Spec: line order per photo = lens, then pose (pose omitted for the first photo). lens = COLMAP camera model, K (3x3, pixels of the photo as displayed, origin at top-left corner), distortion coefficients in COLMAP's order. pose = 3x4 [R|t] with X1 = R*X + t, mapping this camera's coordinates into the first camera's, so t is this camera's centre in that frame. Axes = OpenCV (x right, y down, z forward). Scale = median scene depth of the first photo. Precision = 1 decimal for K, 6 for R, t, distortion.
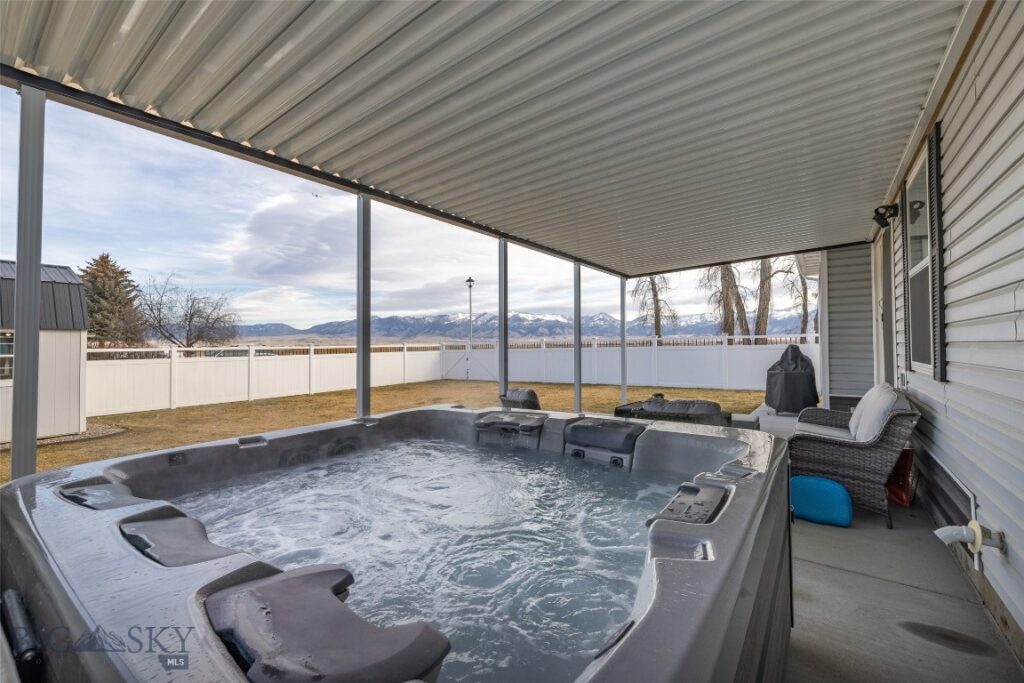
lens RADIAL K [[426.4, 0, 514.8], [0, 426.4, 339.3], [0, 0, 1]] dist [0.002049, -0.000115]
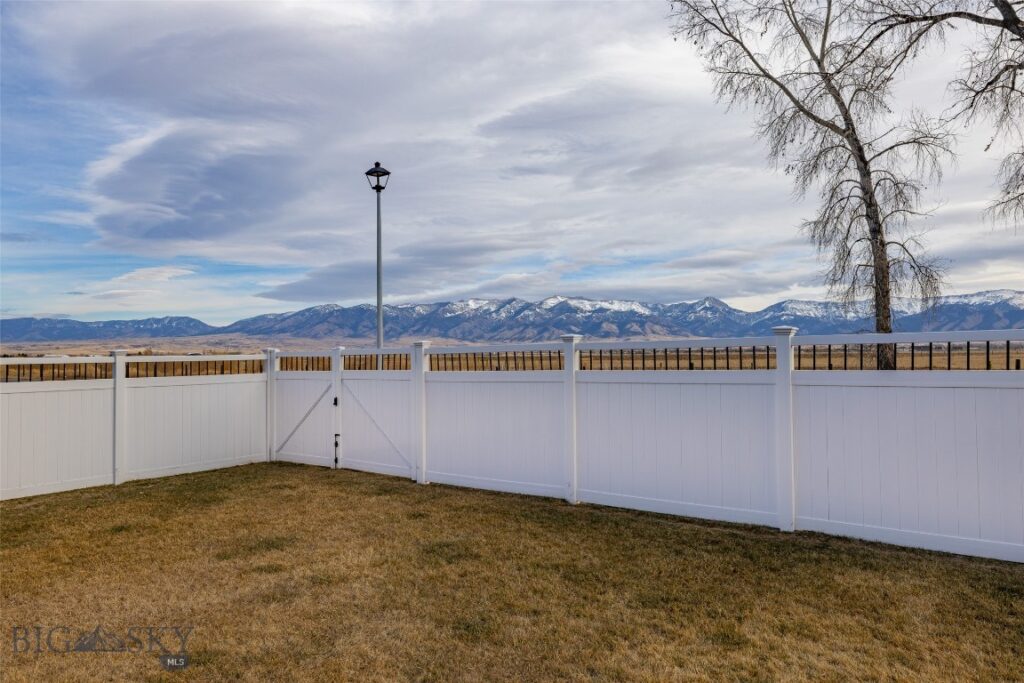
lens RADIAL K [[707.2, 0, 511.9], [0, 707.2, 332.8], [0, 0, 1]] dist [0.001988, -0.005633]
pose [[0.997510, 0.000044, -0.070520, 0.046244], [-0.001004, 0.999907, -0.013582, 0.002869], [0.070512, 0.013619, 0.997418, 0.427938]]
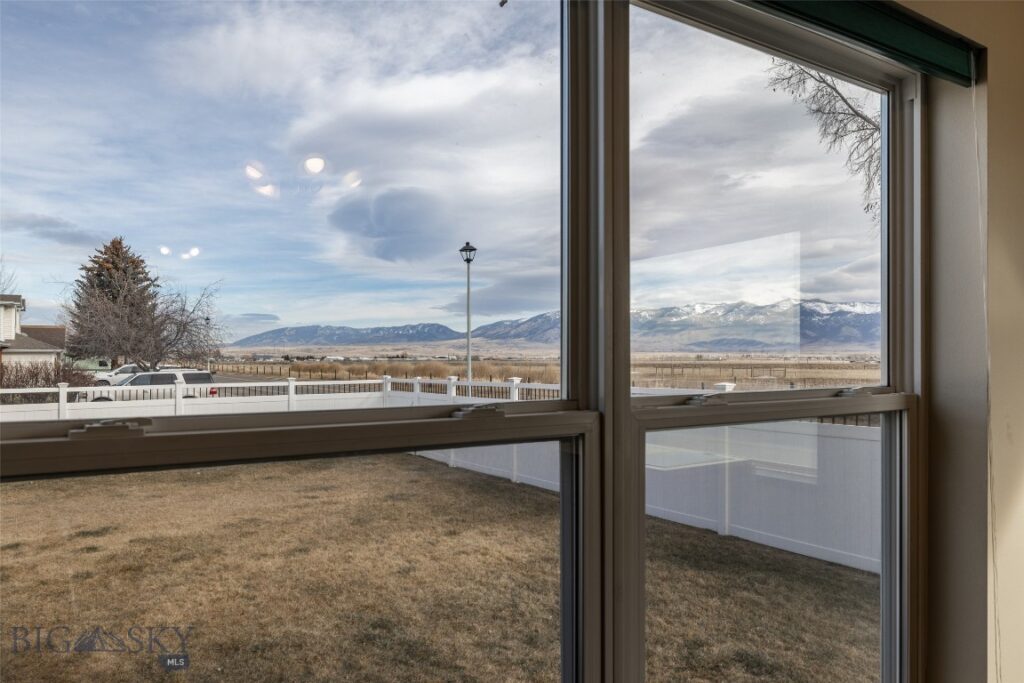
lens RADIAL K [[686.9, 0, 512.8], [0, 686.9, 350.2], [0, 0, 1]] dist [-0.000379, 0.001326]
pose [[0.924439, 0.005823, -0.381285, 0.248126], [-0.003981, 0.999976, 0.005619, -0.024615], [0.381309, -0.003676, 0.924440, 0.281167]]
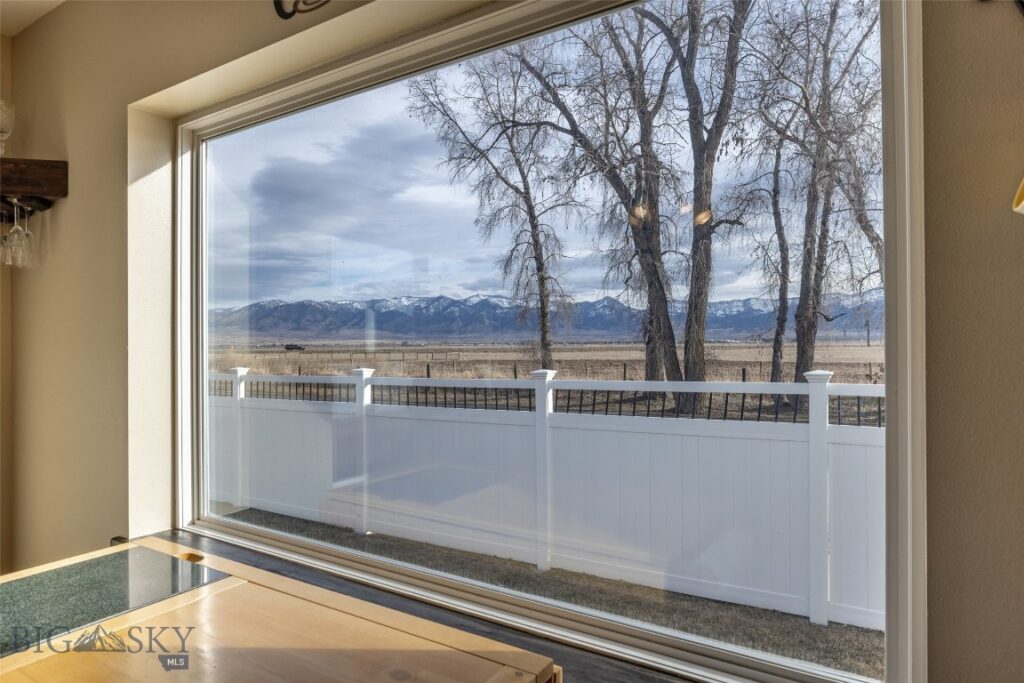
lens RADIAL K [[611.6, 0, 515.1], [0, 611.6, 337.0], [0, 0, 1]] dist [0.003514, 0.000417]
pose [[0.998685, 0.001938, 0.051239, 0.354119], [-0.002116, 0.999992, 0.003415, -0.024826], [-0.051232, -0.003519, 0.998681, 0.295535]]
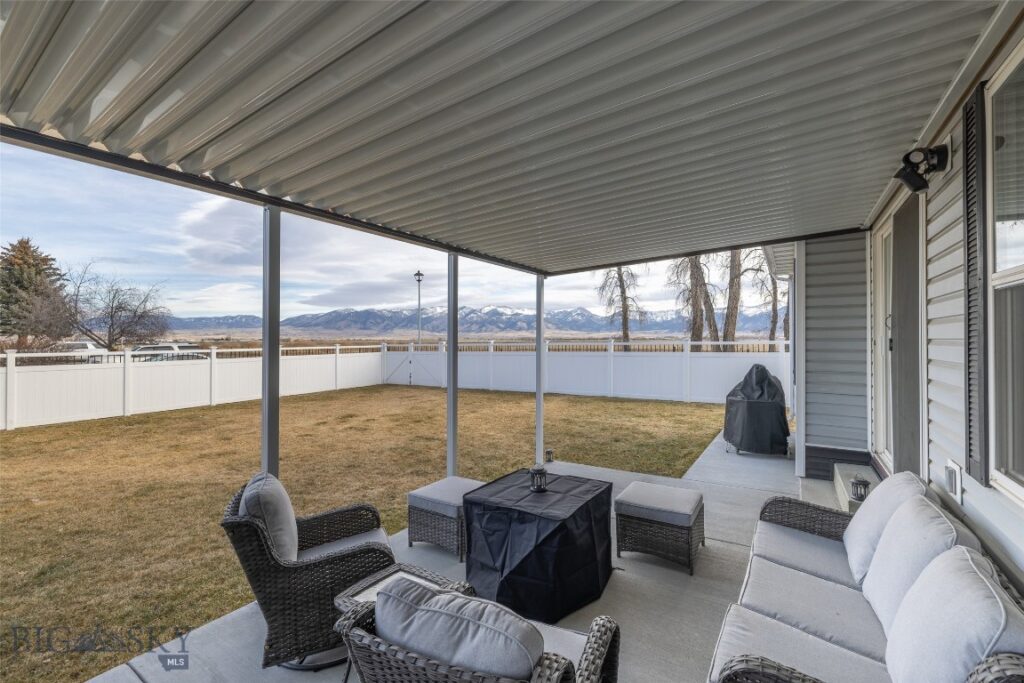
lens RADIAL K [[426.4, 0, 515.1], [0, 426.4, 340.0], [0, 0, 1]] dist [0.002049, -0.000115]
pose [[0.998678, 0.006369, 0.051014, 0.054131], [-0.007139, 0.999863, 0.014918, -0.012788], [-0.050912, -0.015262, 0.998587, 0.079173]]
